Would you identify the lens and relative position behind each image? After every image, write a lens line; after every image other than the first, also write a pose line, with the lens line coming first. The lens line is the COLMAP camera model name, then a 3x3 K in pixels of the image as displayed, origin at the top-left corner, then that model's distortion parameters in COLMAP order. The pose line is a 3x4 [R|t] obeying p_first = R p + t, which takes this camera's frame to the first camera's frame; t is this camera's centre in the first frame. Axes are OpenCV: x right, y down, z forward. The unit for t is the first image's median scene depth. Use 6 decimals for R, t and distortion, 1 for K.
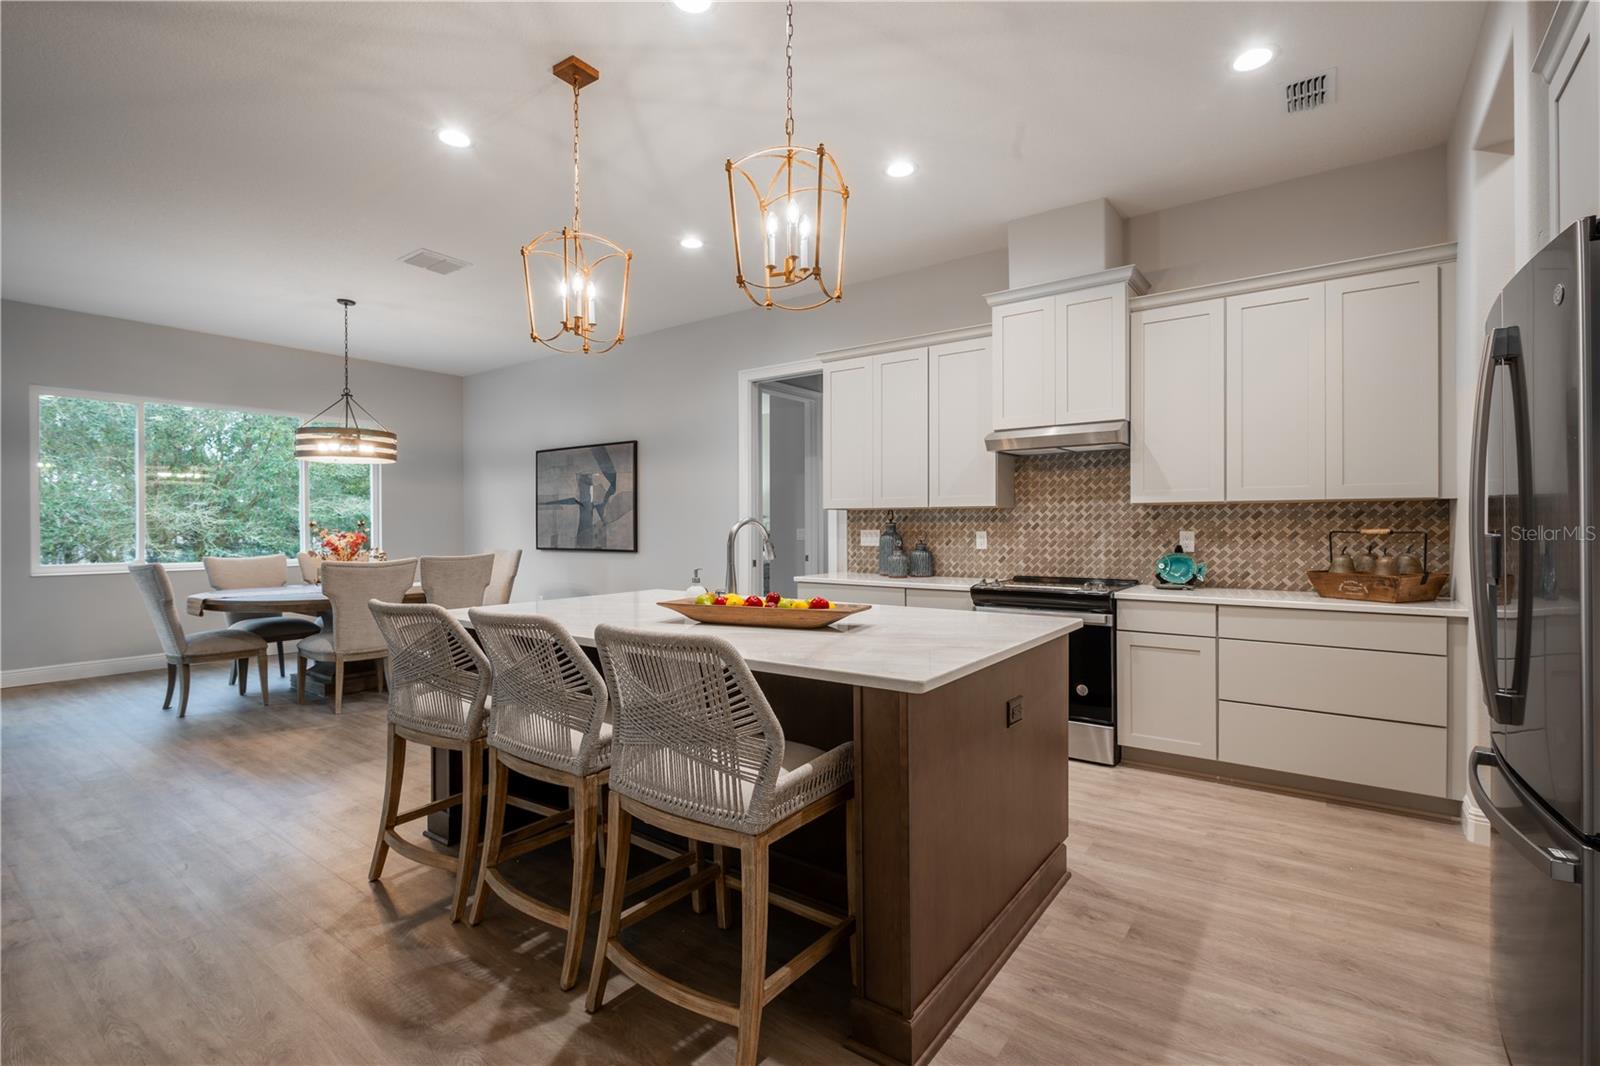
lens RADIAL K [[752.5, 0, 791.0], [0, 752.5, 523.7], [0, 0, 1]] dist [0.006123, -0.009114]
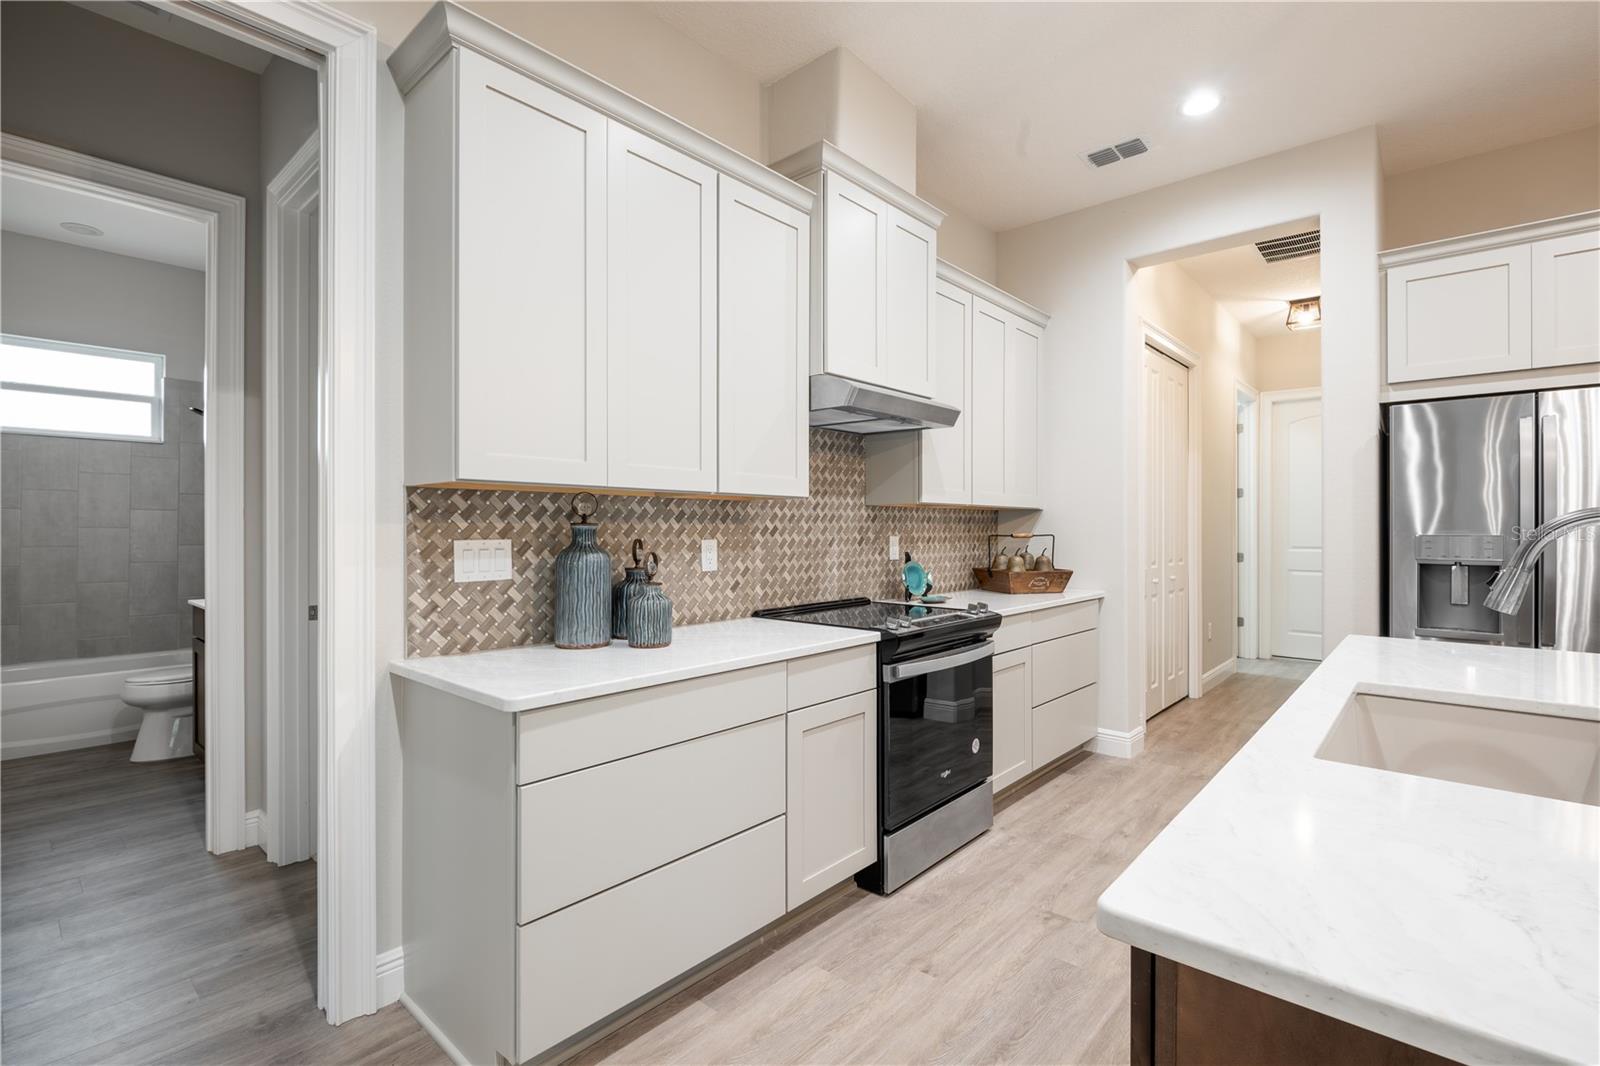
lens RADIAL K [[752.5, 0, 809.7], [0, 752.5, 527.5], [0, 0, 1]] dist [0.006123, -0.009114]
pose [[0.066617, 0.007860, 0.997748, -0.334376], [0.001635, 0.999967, -0.007987, 0.006263], [-0.997777, 0.002164, 0.066602, 0.971005]]
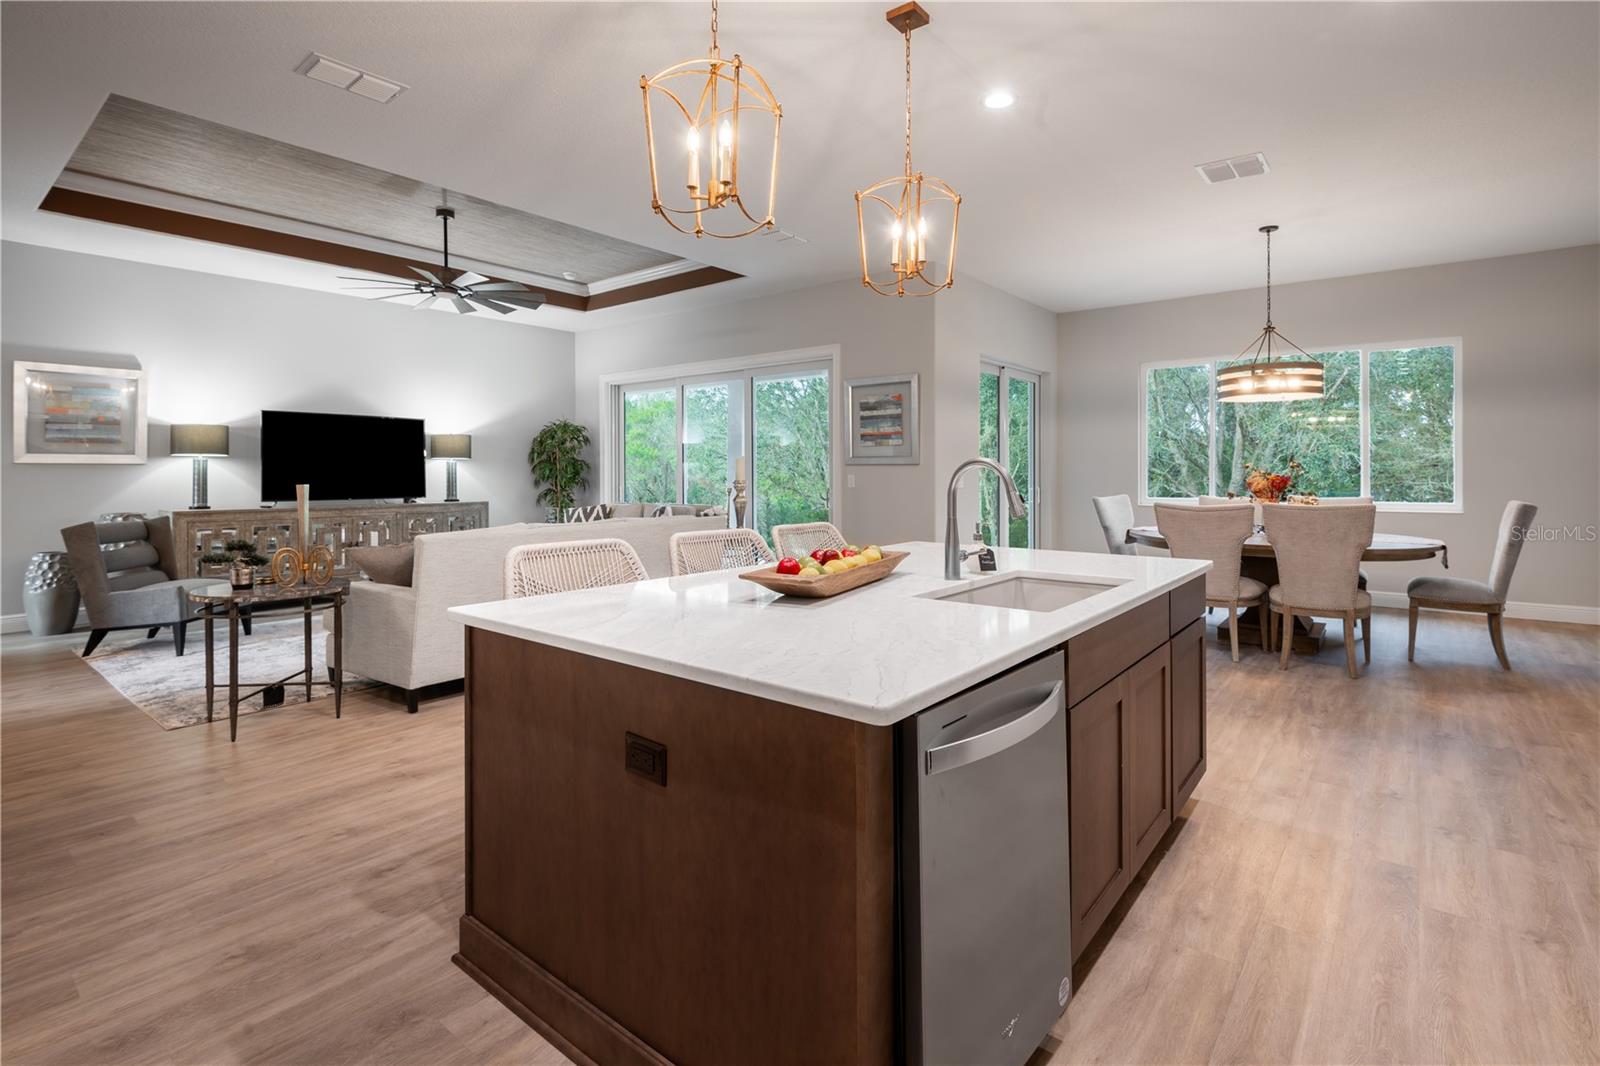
lens RADIAL K [[752.5, 0, 794.6], [0, 752.5, 463.2], [0, 0, 1]] dist [0.006123, -0.009114]
pose [[-0.027833, 0.007151, -0.999587, 0.487293], [-0.003545, 0.999967, 0.007253, -0.010503], [0.999606, 0.003745, -0.027807, 0.586781]]
